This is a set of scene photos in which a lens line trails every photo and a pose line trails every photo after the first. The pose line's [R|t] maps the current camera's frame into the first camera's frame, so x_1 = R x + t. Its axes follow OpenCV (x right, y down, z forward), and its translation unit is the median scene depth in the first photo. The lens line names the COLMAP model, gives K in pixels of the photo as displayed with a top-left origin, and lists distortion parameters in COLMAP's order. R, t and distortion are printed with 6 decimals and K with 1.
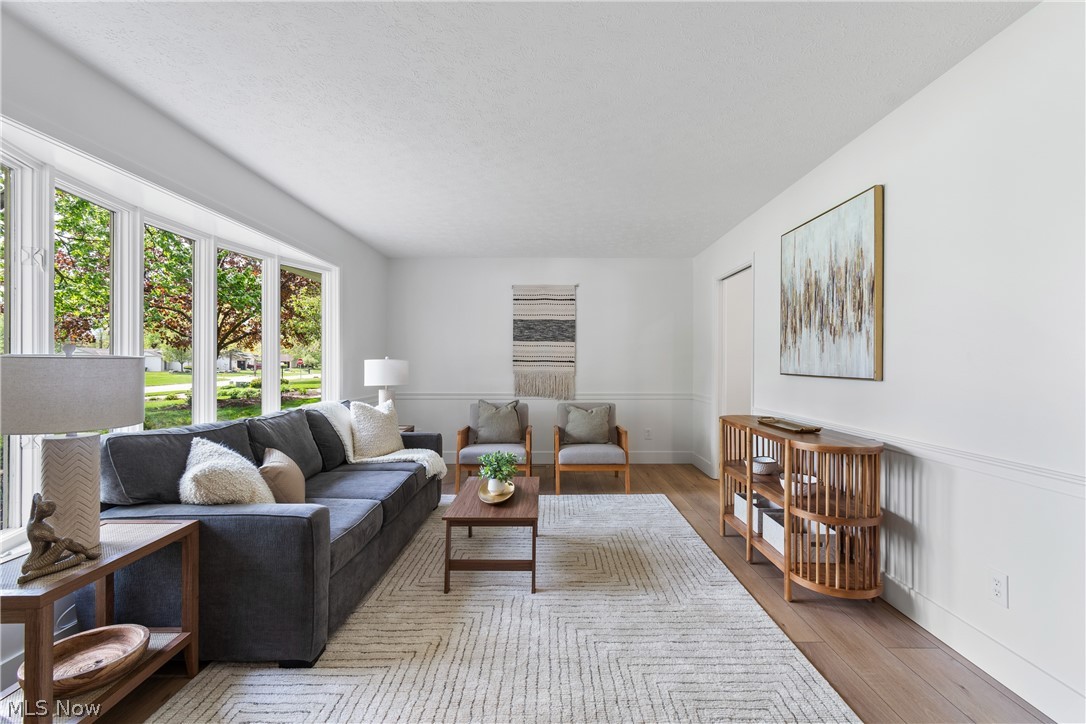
lens RADIAL K [[485.2, 0, 550.4], [0, 485.2, 358.4], [0, 0, 1]] dist [0.001706, -0.000356]
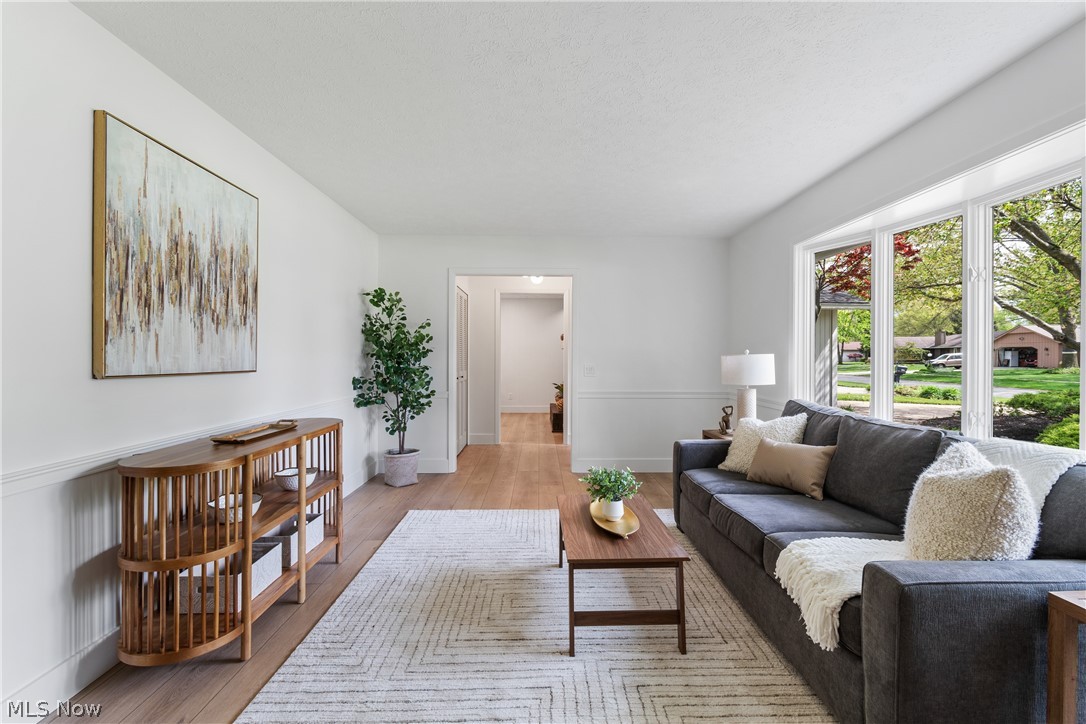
lens RADIAL K [[485.2, 0, 550.4], [0, 485.2, 358.4], [0, 0, 1]] dist [0.001706, -0.000356]
pose [[-0.999764, -0.005823, -0.020906, 0.011110], [-0.005728, 0.999973, -0.004612, 0.013690], [0.020932, -0.004491, -0.999771, 1.851597]]
